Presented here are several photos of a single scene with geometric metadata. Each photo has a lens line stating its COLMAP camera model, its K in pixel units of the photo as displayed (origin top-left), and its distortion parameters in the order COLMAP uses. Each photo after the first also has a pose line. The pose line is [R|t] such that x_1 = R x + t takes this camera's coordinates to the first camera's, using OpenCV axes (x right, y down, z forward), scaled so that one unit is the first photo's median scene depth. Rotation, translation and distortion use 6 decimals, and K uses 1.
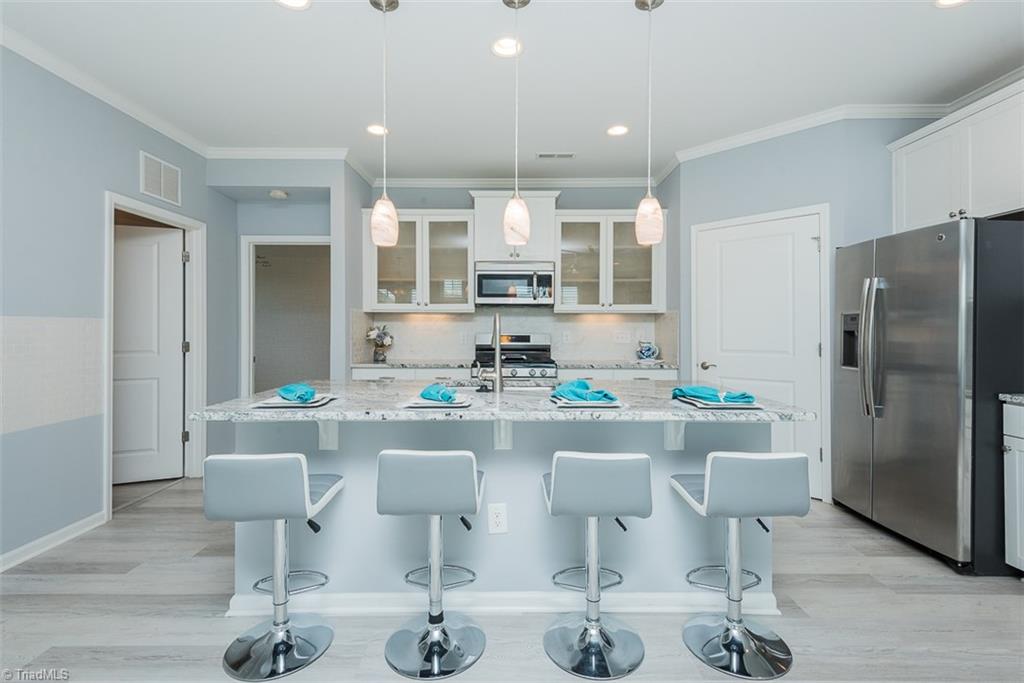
lens RADIAL K [[471.0, 0, 508.7], [0, 471.0, 333.6], [0, 0, 1]] dist [0.023921, -0.013970]
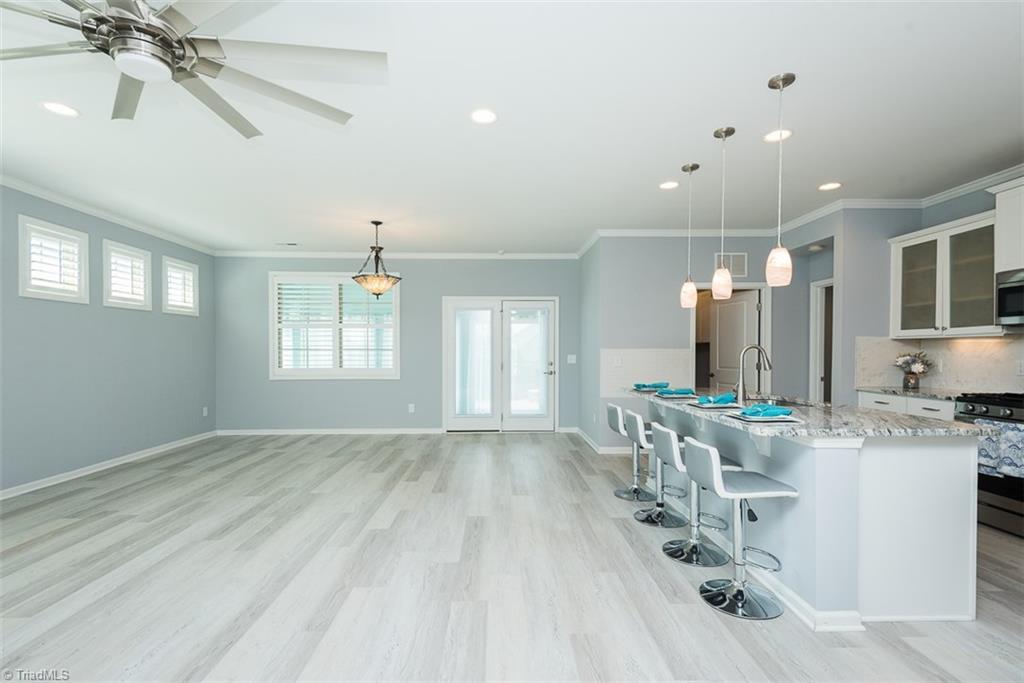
lens RADIAL K [[471.0, 0, 510.7], [0, 471.0, 357.1], [0, 0, 1]] dist [0.023921, -0.013970]
pose [[0.030349, 0.011133, -0.999477, 0.715971], [-0.011368, 0.999877, 0.010793, -0.008244], [0.999475, 0.011034, 0.030472, 0.144270]]
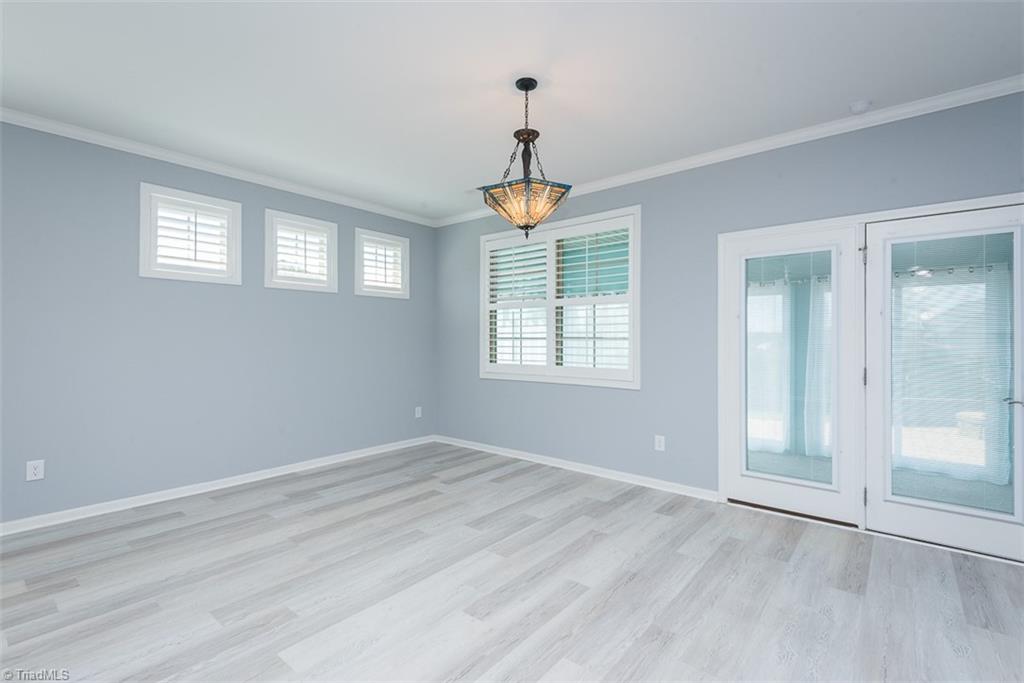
lens RADIAL K [[471.0, 0, 511.8], [0, 471.0, 336.6], [0, 0, 1]] dist [0.023921, -0.013970]
pose [[-0.636692, -0.008620, -0.771070, -0.036995], [-0.010827, 0.999939, -0.002238, -0.010093], [0.771043, 0.006924, -0.636746, 0.209523]]
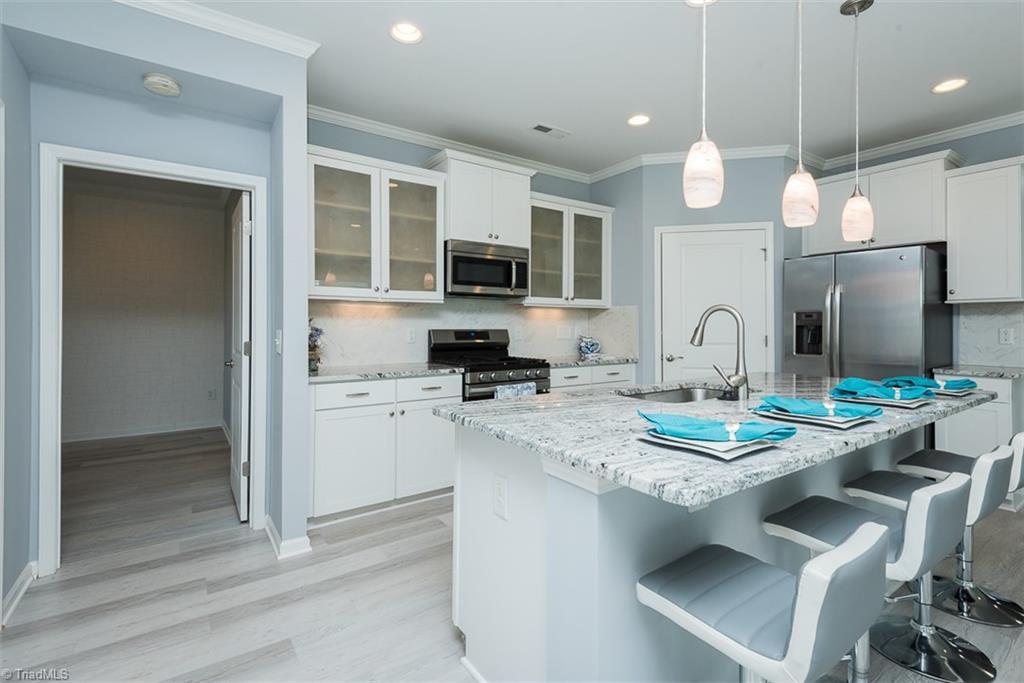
lens RADIAL K [[471.0, 0, 508.6], [0, 471.0, 327.5], [0, 0, 1]] dist [0.023921, -0.013970]
pose [[0.819580, -0.004167, 0.572950, -0.445438], [0.005280, 0.999986, -0.000281, -0.003033], [-0.572940, 0.003255, 0.819591, 0.288587]]
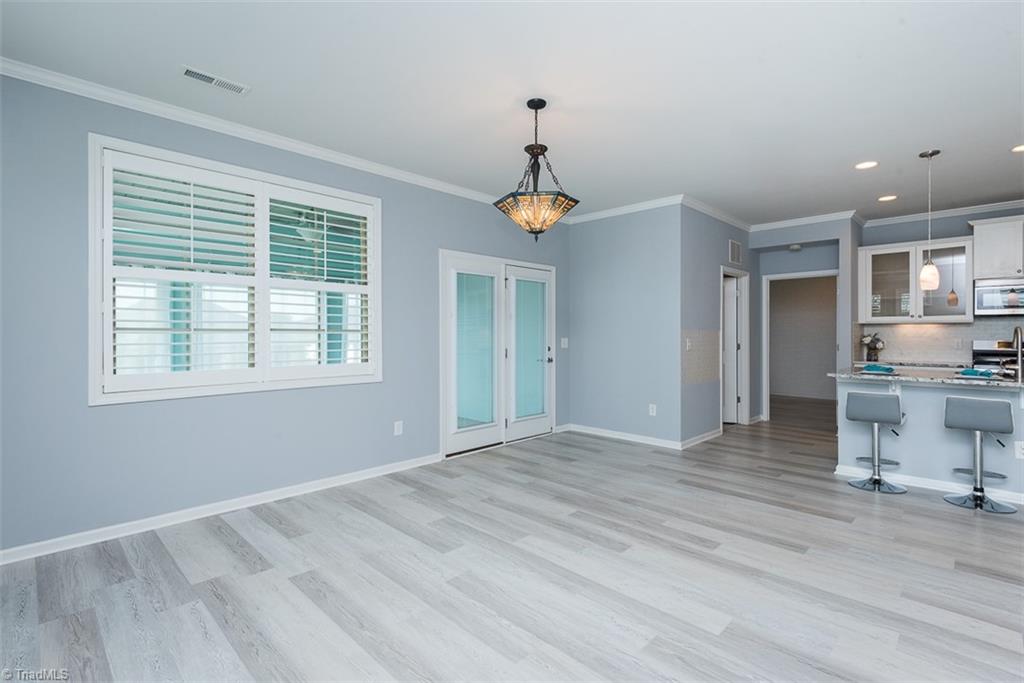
lens RADIAL K [[471.0, 0, 513.7], [0, 471.0, 336.8], [0, 0, 1]] dist [0.023921, -0.013970]
pose [[0.715315, 0.001420, -0.698800, -0.063903], [-0.004630, 0.999986, -0.002708, 0.000911], [0.698786, 0.005172, 0.715312, -0.676013]]
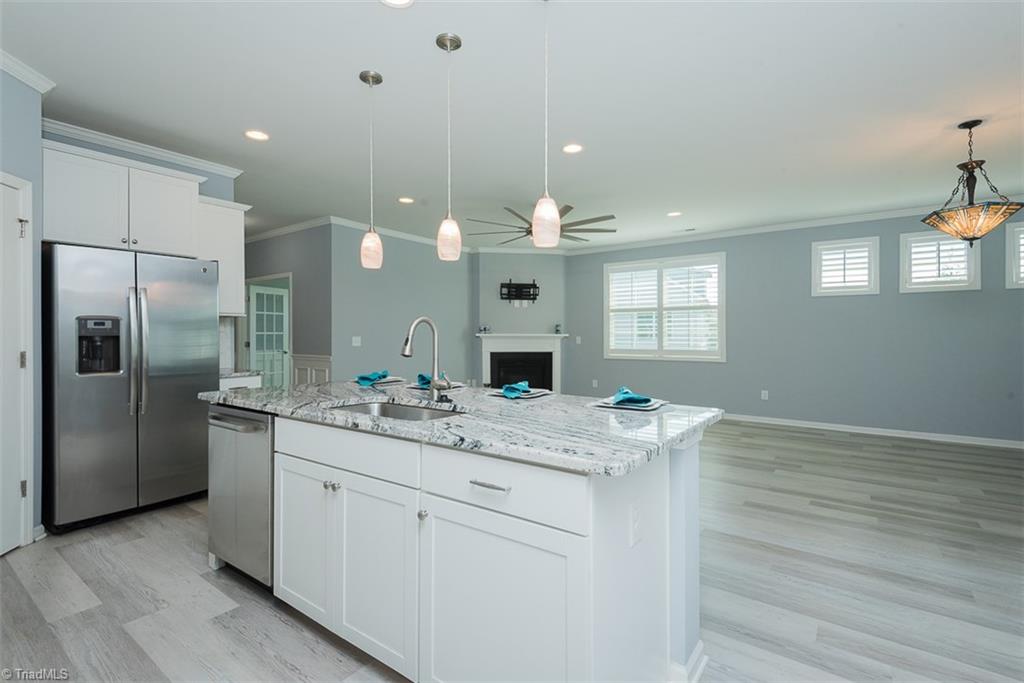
lens RADIAL K [[471.0, 0, 514.0], [0, 471.0, 332.2], [0, 0, 1]] dist [0.023921, -0.013970]
pose [[-0.808213, -0.000173, 0.588891, -0.375381], [0.003005, 0.999986, 0.004419, -0.010088], [-0.588883, 0.005341, -0.808201, 0.879811]]
